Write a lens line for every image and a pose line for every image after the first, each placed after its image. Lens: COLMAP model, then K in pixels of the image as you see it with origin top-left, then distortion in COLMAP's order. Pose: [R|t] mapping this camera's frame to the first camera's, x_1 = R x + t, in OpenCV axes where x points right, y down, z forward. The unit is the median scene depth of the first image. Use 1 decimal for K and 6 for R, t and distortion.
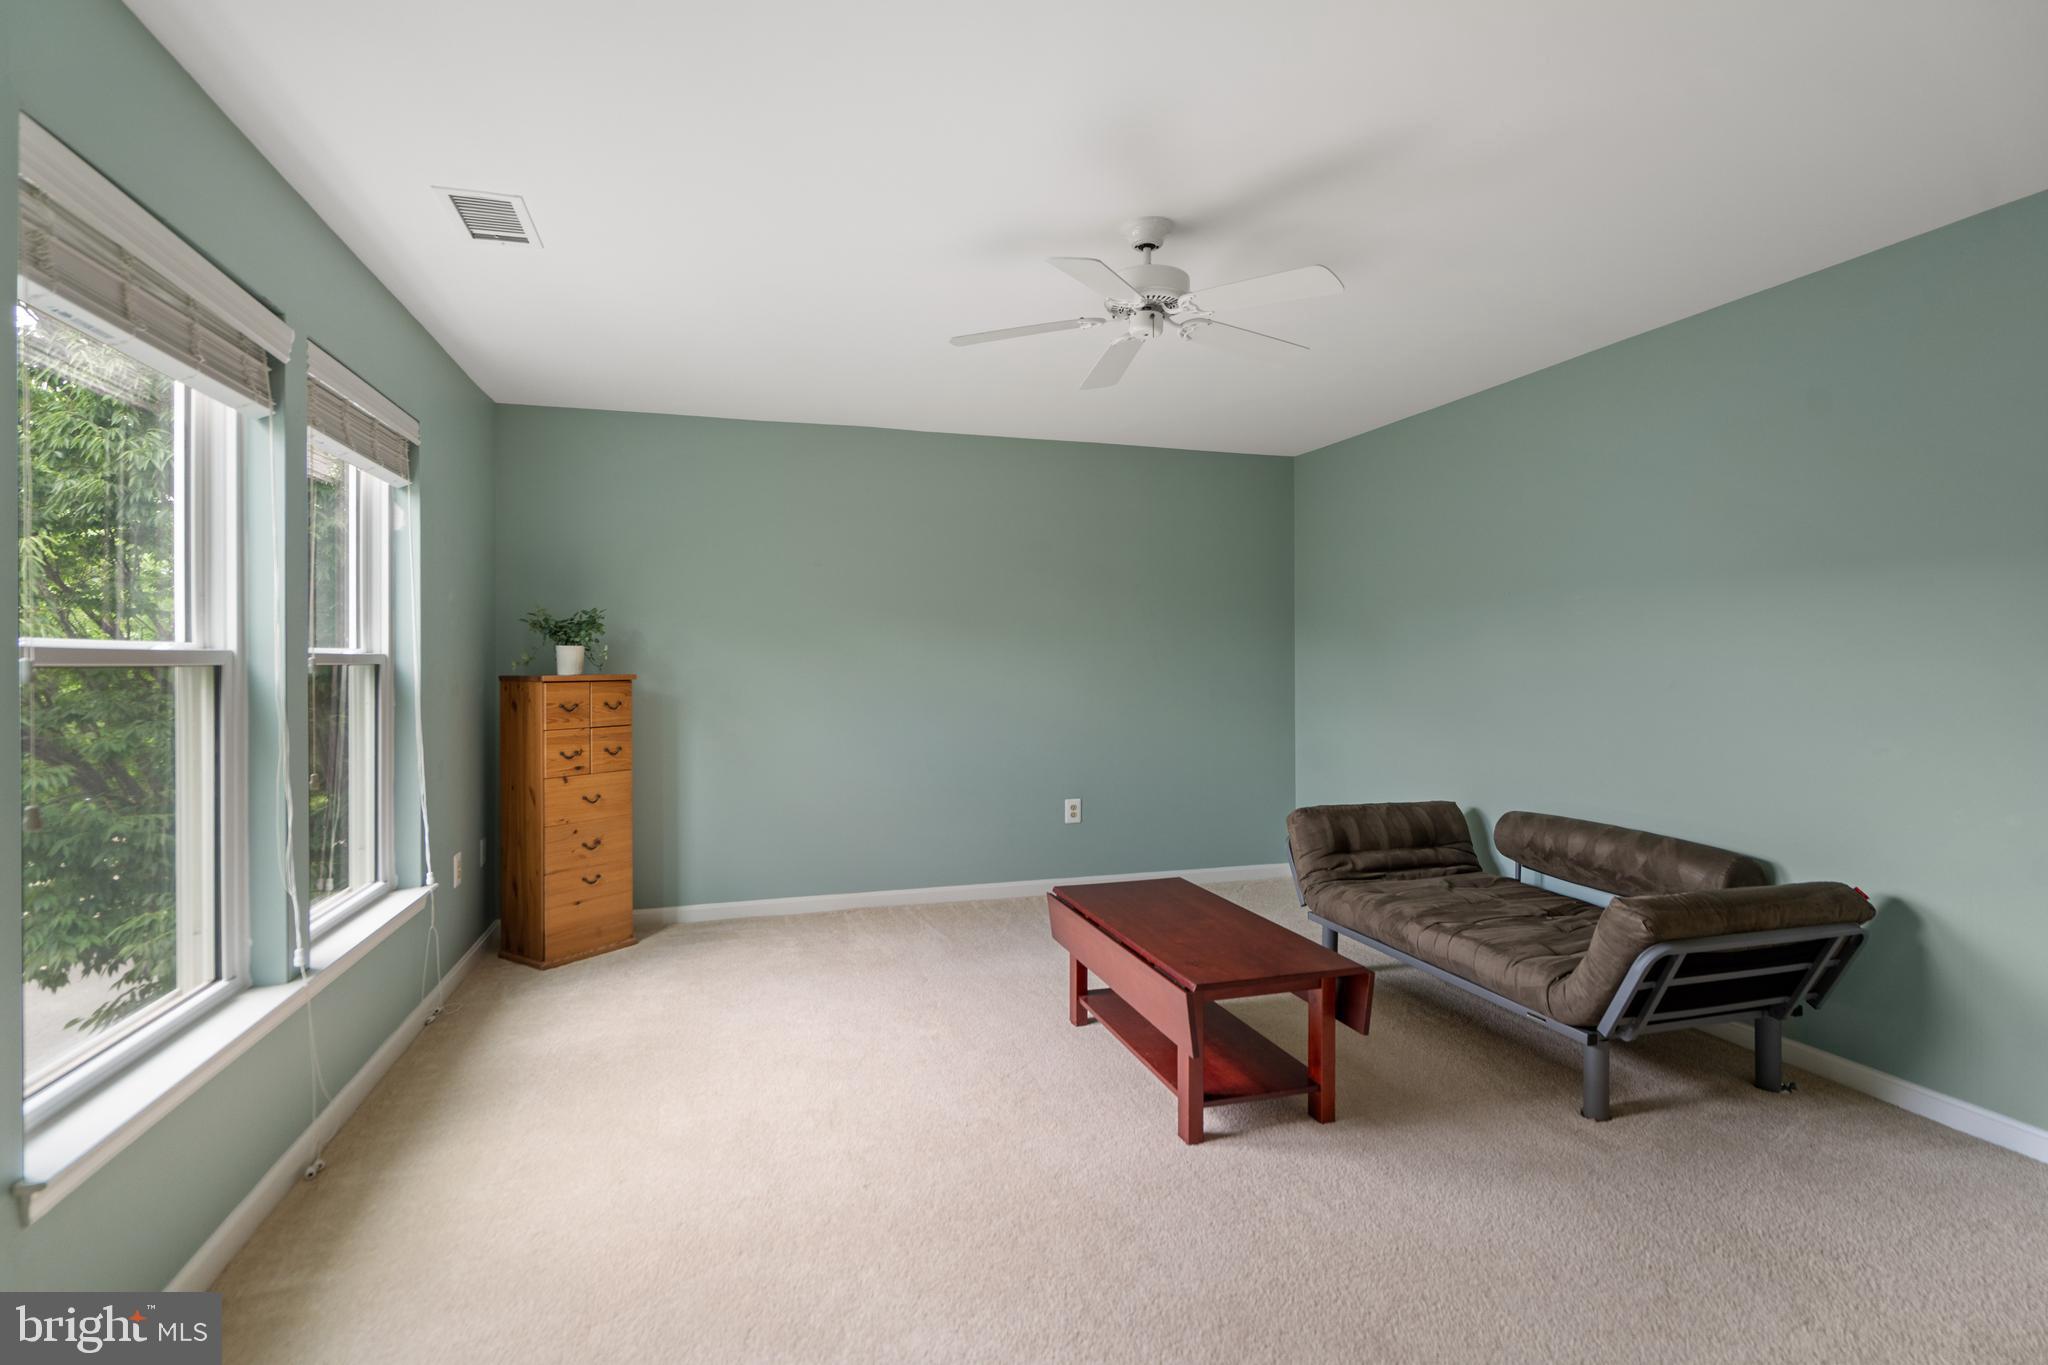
lens RADIAL K [[938.3, 0, 1044.0], [0, 938.3, 667.1], [0, 0, 1]] dist [-0.003353, 0.002518]
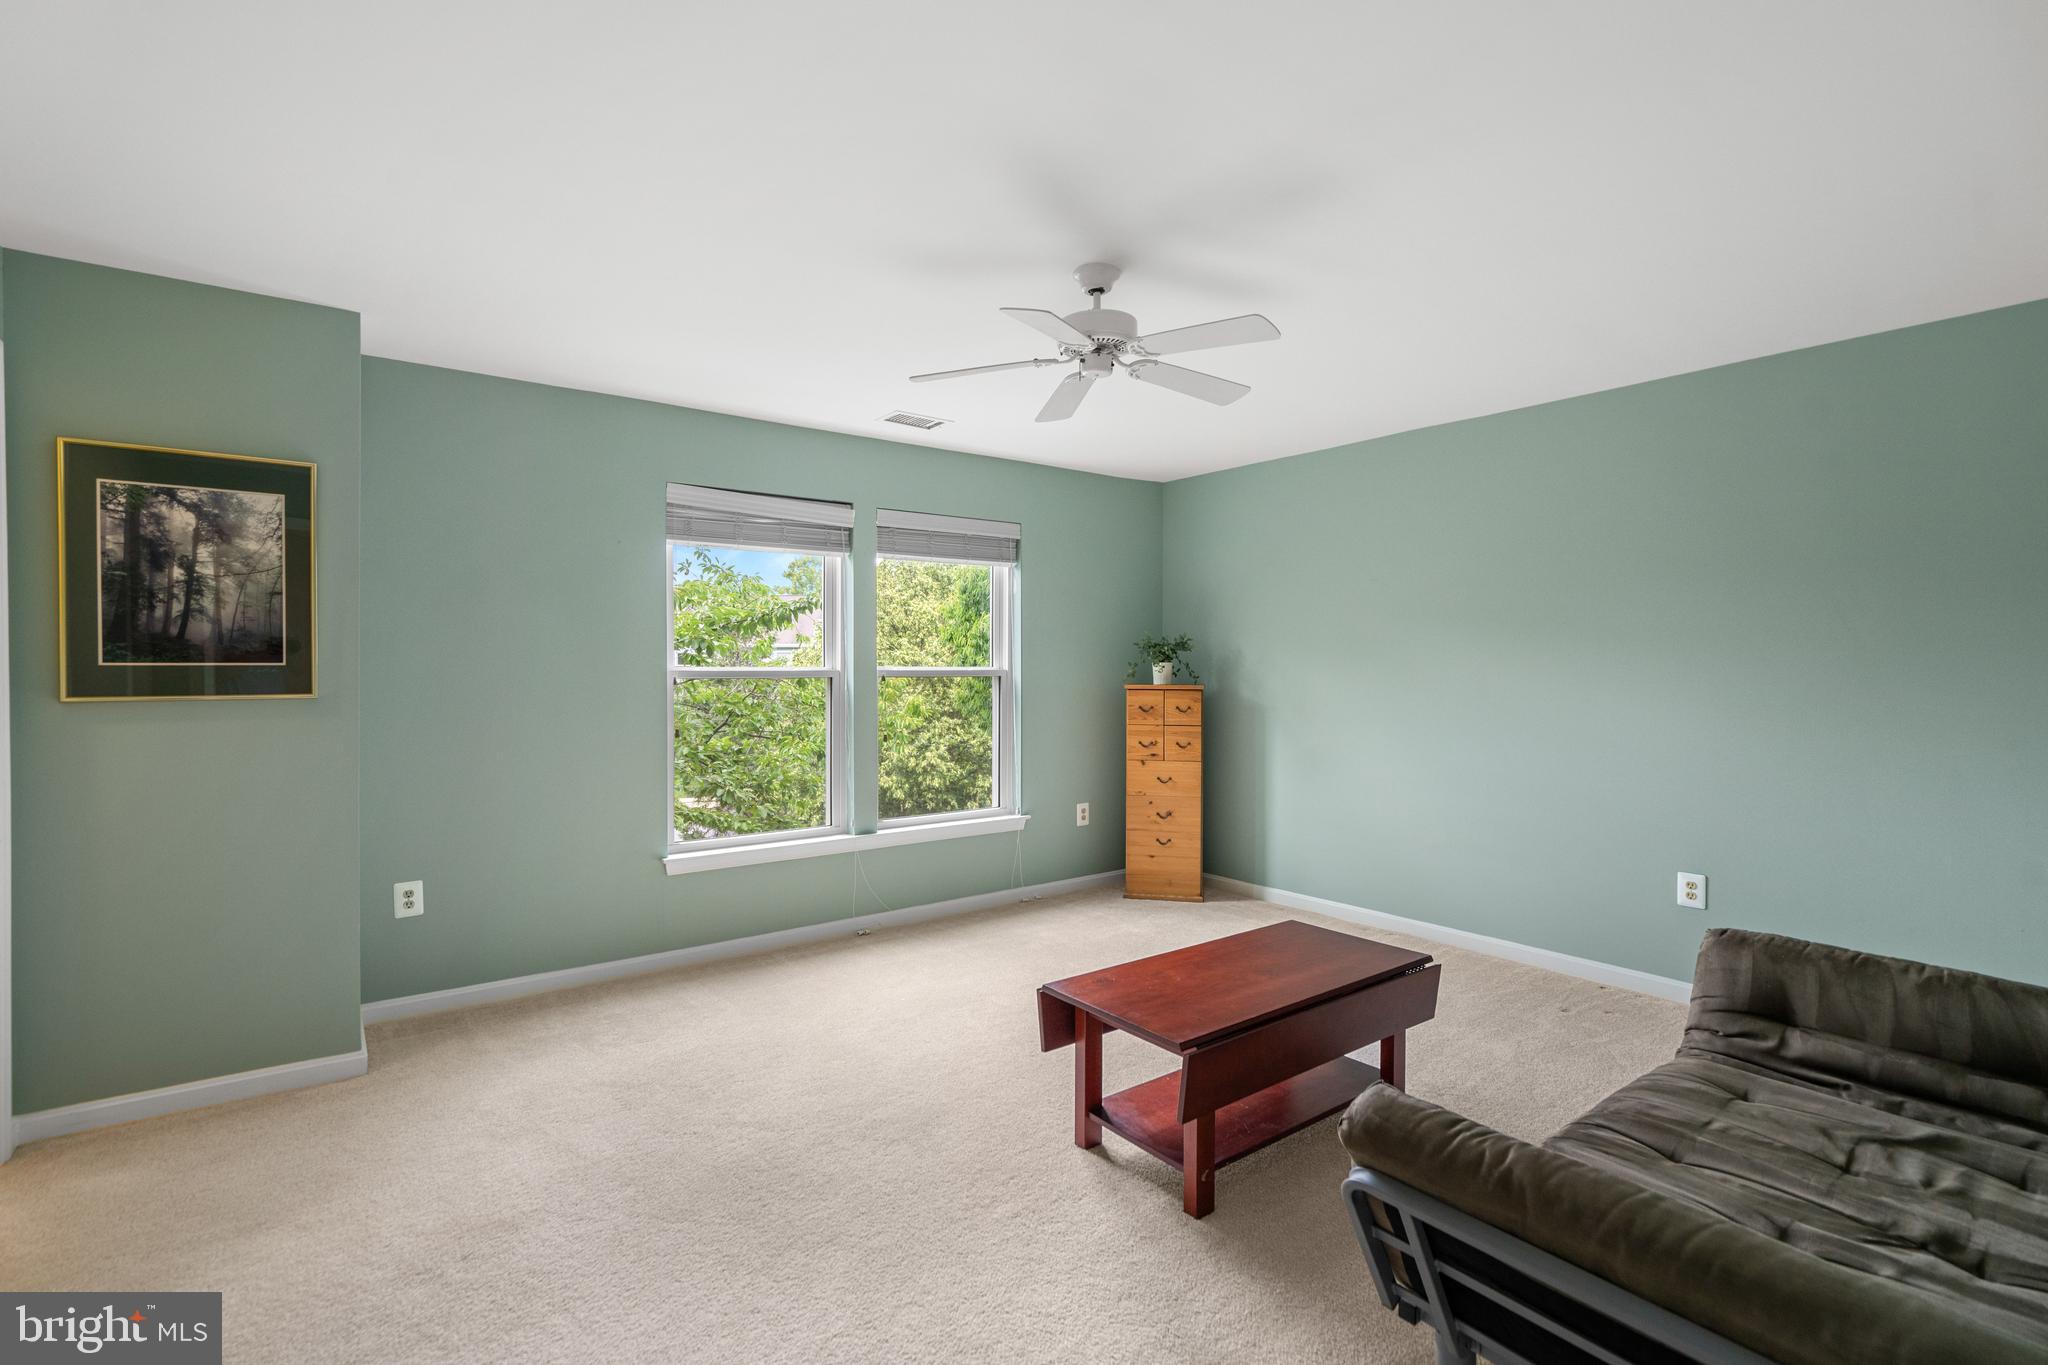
lens RADIAL K [[938.3, 0, 990.8], [0, 938.3, 671.3], [0, 0, 1]] dist [-0.003353, 0.002518]
pose [[0.333264, 0.007042, -0.942807, 0.681023], [-0.007096, 0.999963, 0.004961, -0.016034], [0.942807, 0.005037, 0.333301, 0.342186]]
